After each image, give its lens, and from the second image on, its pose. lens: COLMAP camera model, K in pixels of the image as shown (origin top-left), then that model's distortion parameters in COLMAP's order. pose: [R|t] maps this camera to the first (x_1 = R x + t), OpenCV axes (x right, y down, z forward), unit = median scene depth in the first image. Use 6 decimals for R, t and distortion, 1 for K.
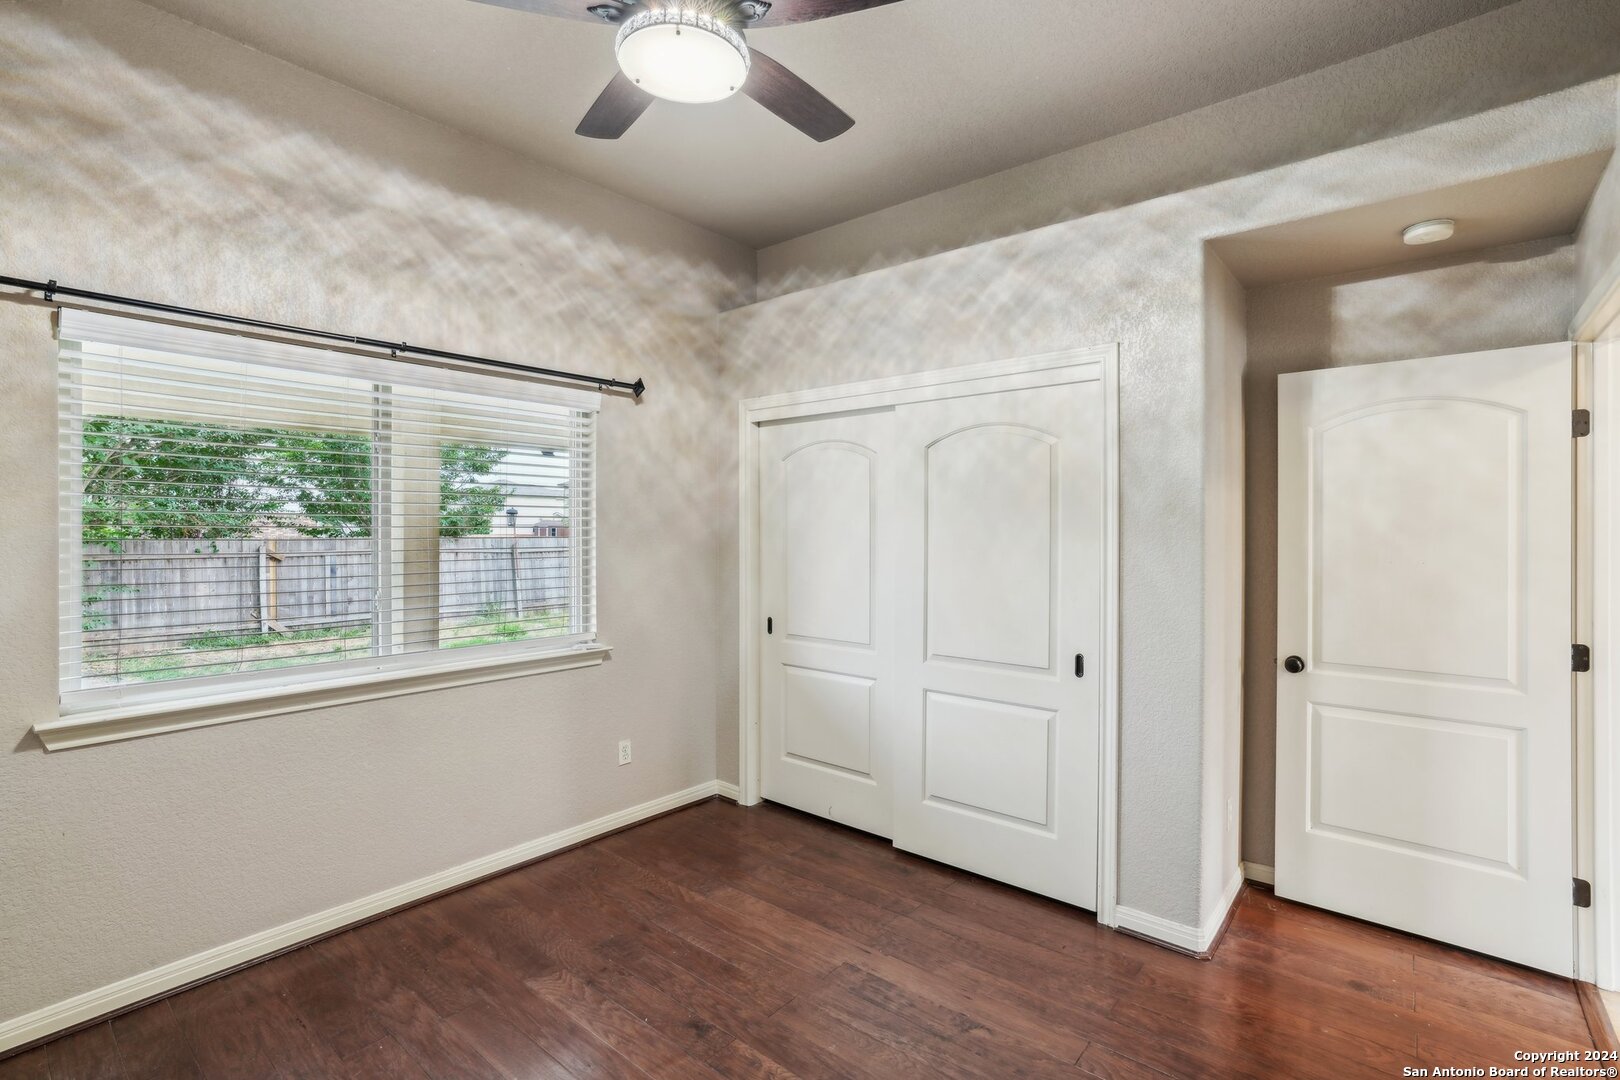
lens RADIAL K [[746.2, 0, 810.8], [0, 746.2, 531.6], [0, 0, 1]] dist [-0.057459, 0.028861]
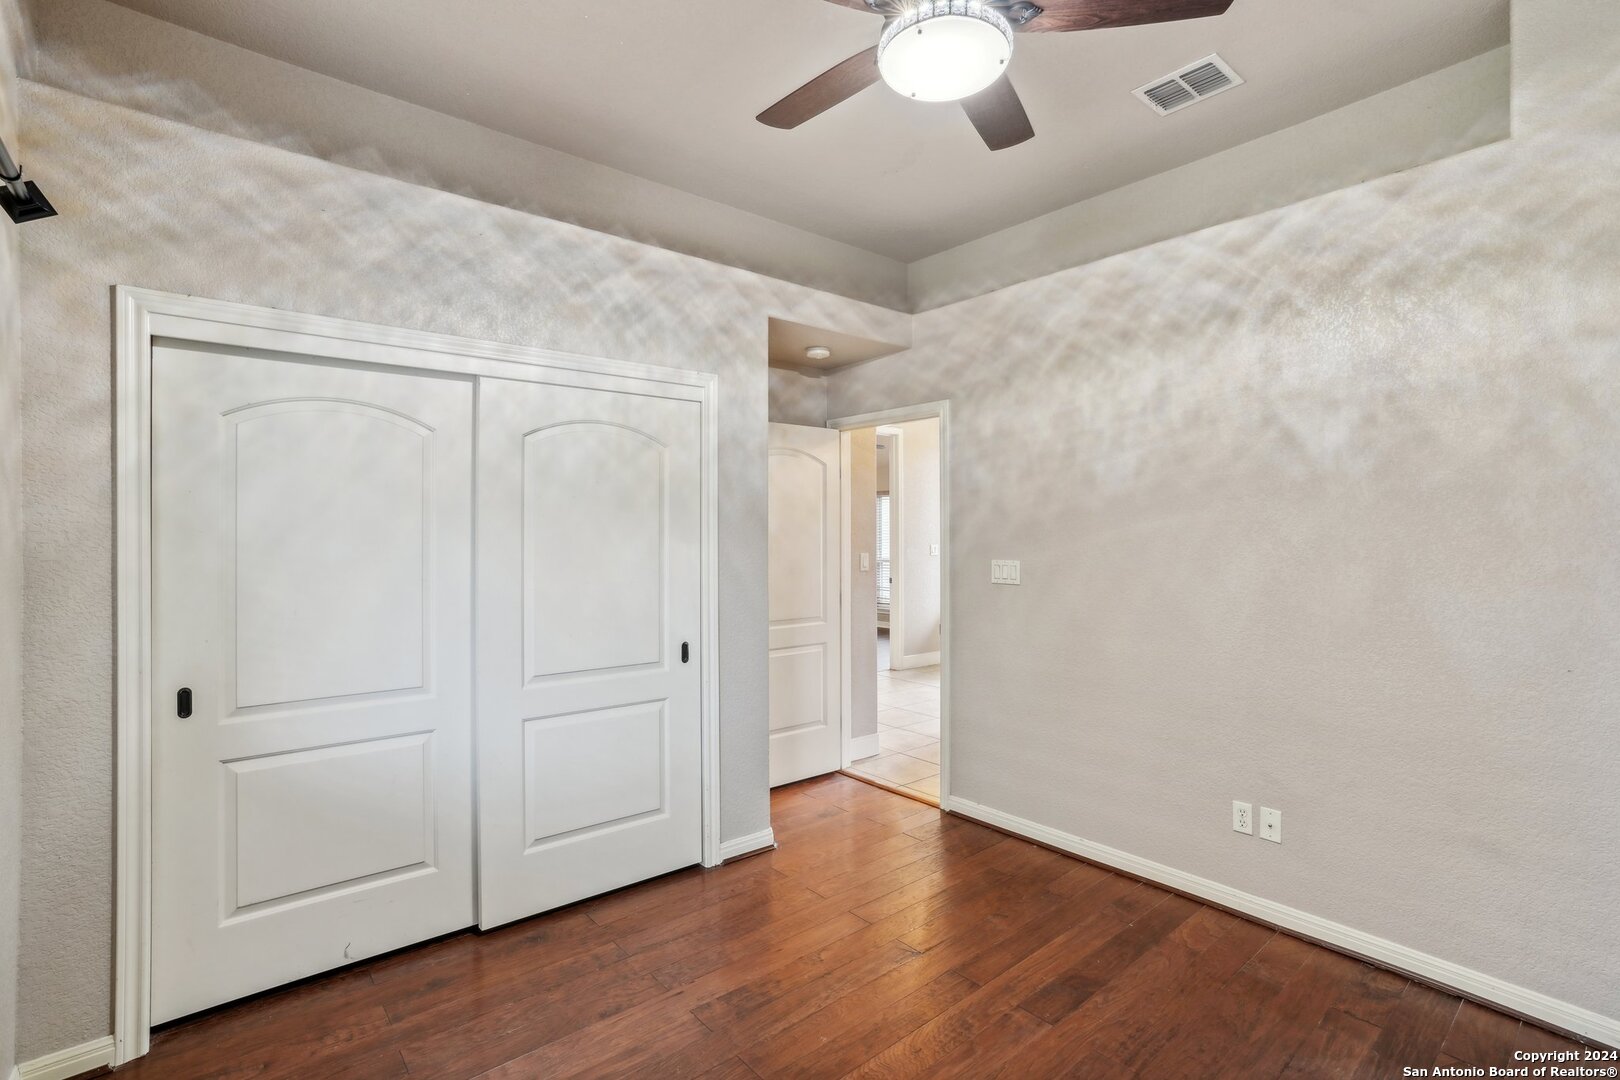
lens RADIAL K [[746.2, 0, 810.8], [0, 746.2, 531.6], [0, 0, 1]] dist [-0.057459, 0.028861]
pose [[0.177383, -0.002966, 0.984137, -0.657462], [0.004696, 0.999987, 0.002168, -0.003745], [-0.984131, 0.004237, 0.177395, 0.561124]]
